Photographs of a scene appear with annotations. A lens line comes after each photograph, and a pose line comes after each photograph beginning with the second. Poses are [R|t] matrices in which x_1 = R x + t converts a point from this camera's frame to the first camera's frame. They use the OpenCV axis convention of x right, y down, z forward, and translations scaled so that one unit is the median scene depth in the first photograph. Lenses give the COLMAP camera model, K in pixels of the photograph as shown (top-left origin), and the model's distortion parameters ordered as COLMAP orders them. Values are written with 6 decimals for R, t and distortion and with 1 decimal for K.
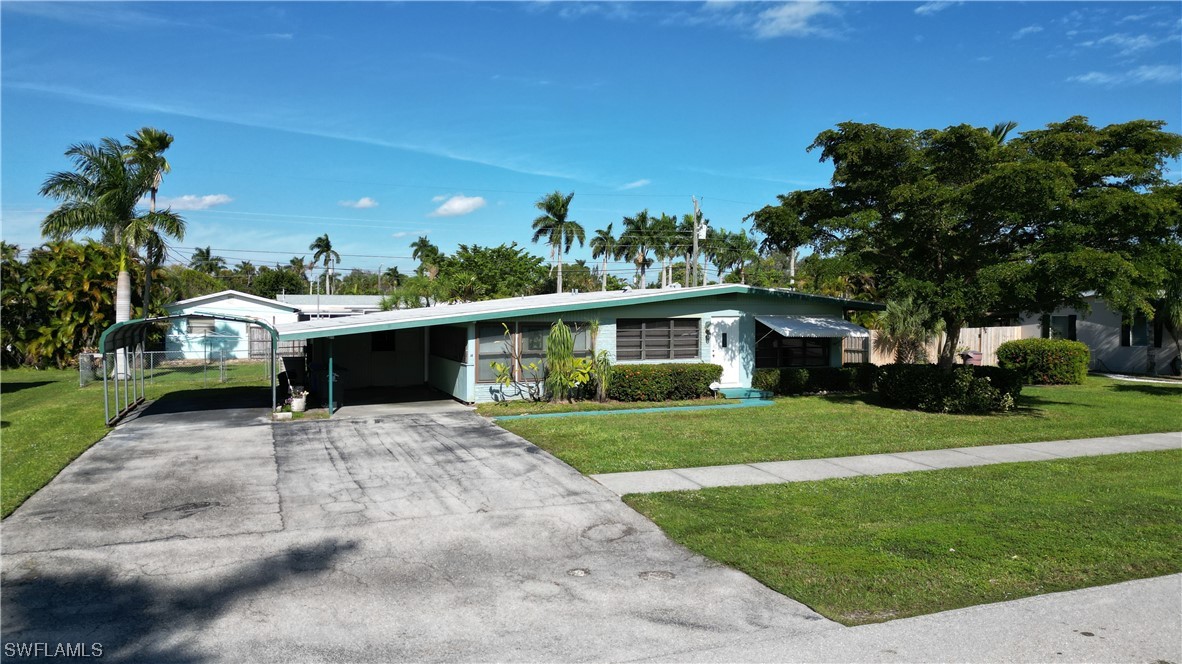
lens RADIAL K [[824.4, 0, 591.4], [0, 824.4, 333.5], [0, 0, 1]] dist [0.080950, -0.081926]
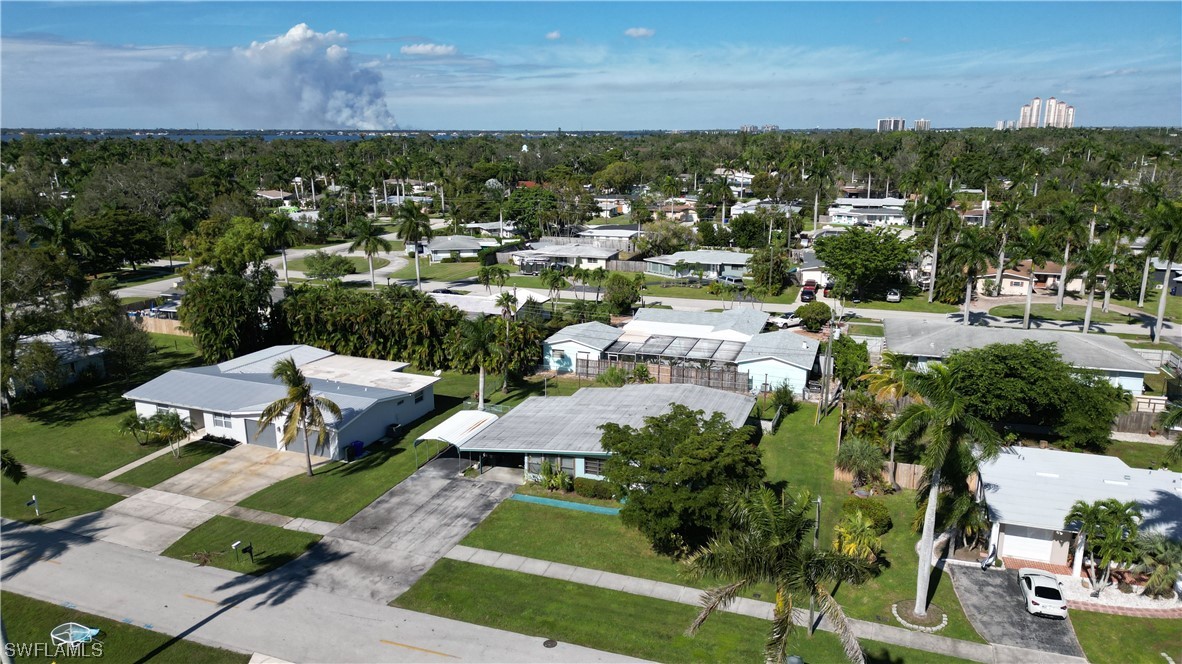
lens RADIAL K [[821.9, 0, 592.4], [0, 821.9, 333.8], [0, 0, 1]] dist [0.089645, -0.092963]
pose [[0.750835, 0.156312, -0.641726, 1.530372], [-0.016984, 0.975840, 0.217824, -0.890921], [0.660271, -0.152651, 0.735350, -0.656018]]
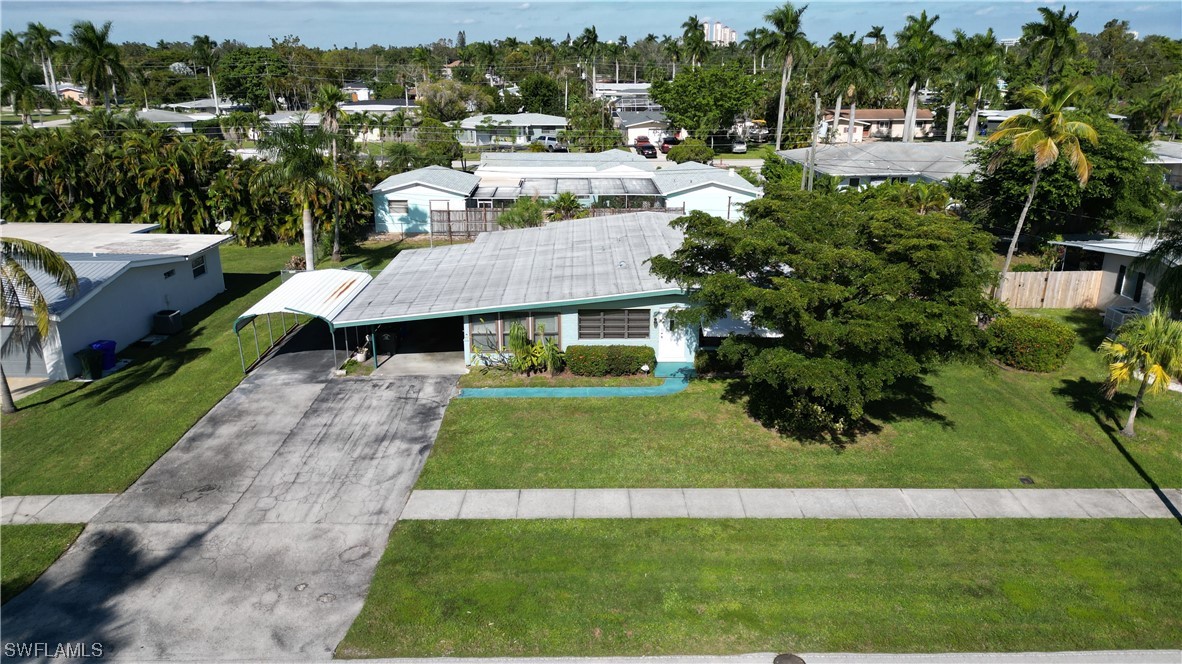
lens RADIAL K [[824.4, 0, 591.4], [0, 824.4, 333.5], [0, 0, 1]] dist [0.080950, -0.081926]
pose [[0.932323, 0.114277, -0.343096, 0.524760], [-0.009483, 0.956156, 0.292705, -0.379782], [0.361502, -0.269642, 0.892530, -0.184699]]
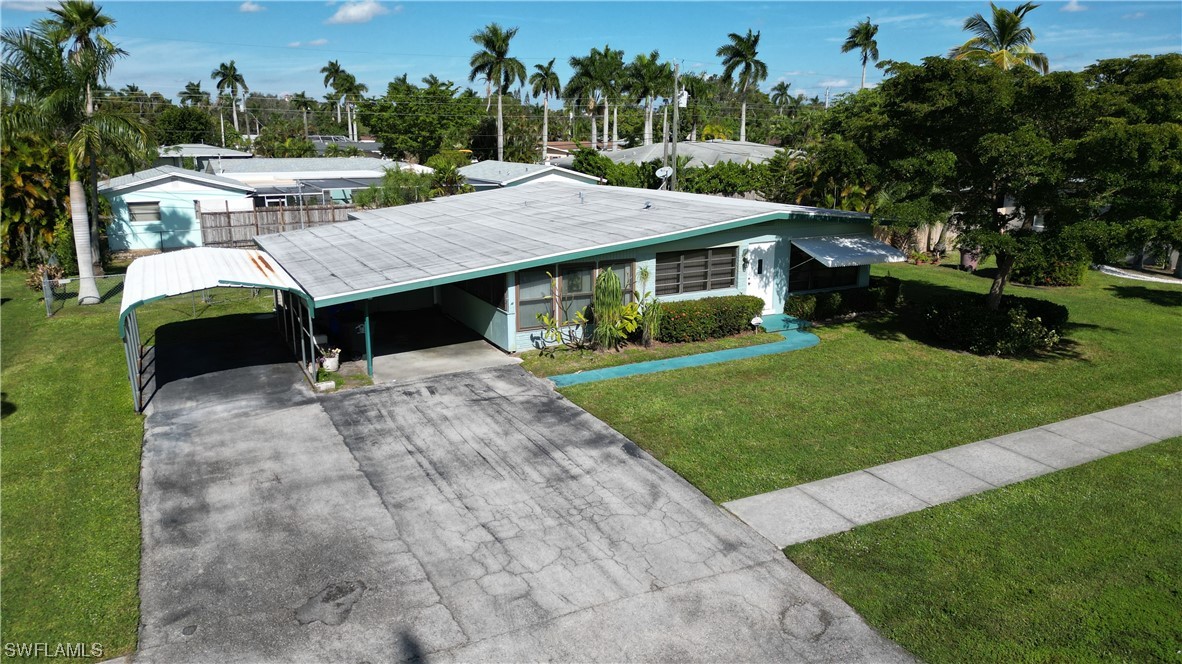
lens RADIAL K [[824.4, 0, 591.4], [0, 824.4, 333.5], [0, 0, 1]] dist [0.080950, -0.081926]
pose [[0.995002, -0.026679, 0.096229, -0.141636], [0.005738, 0.977333, 0.211632, -0.132724], [-0.099694, -0.210022, 0.972601, 0.071668]]
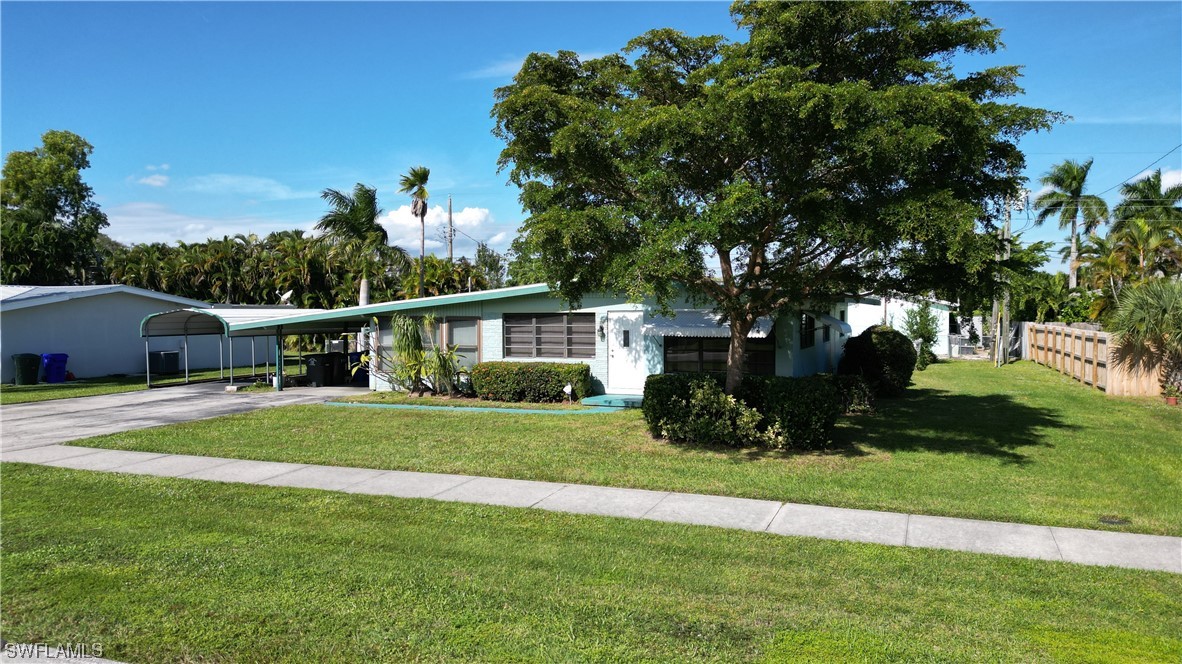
lens RADIAL K [[824.4, 0, 591.4], [0, 824.4, 333.5], [0, 0, 1]] dist [0.080950, -0.081926]
pose [[0.725228, 0.014244, -0.688362, 0.792752], [-0.015348, 0.999872, 0.004520, -0.000494], [0.688338, 0.007287, 0.725353, 0.389571]]
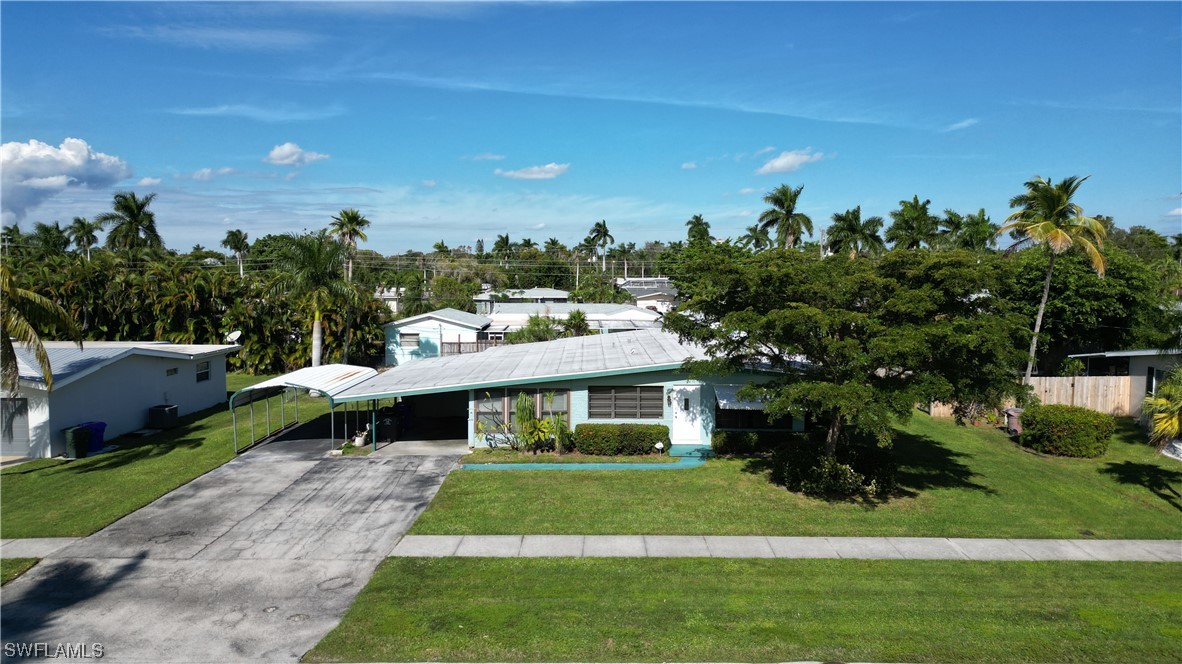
lens RADIAL K [[824.4, 0, 591.4], [0, 824.4, 333.5], [0, 0, 1]] dist [0.080950, -0.081926]
pose [[0.927943, 0.030010, -0.371511, 0.521484], [-0.011408, 0.998573, 0.052170, -0.171294], [0.372546, -0.044173, 0.926962, -0.175708]]
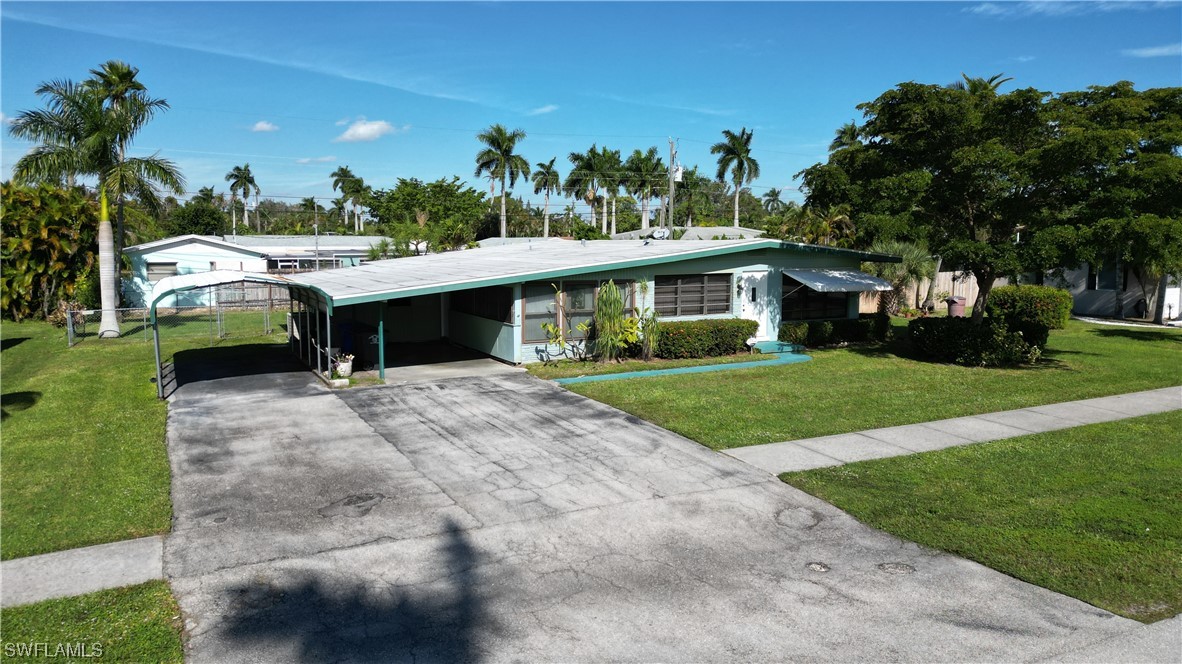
lens RADIAL K [[824.4, 0, 591.4], [0, 824.4, 333.5], [0, 0, 1]] dist [0.080950, -0.081926]
pose [[0.994824, -0.013276, 0.100745, -0.152446], [0.004801, 0.996462, 0.083903, -0.033186], [-0.101503, -0.082985, 0.991368, 0.014635]]
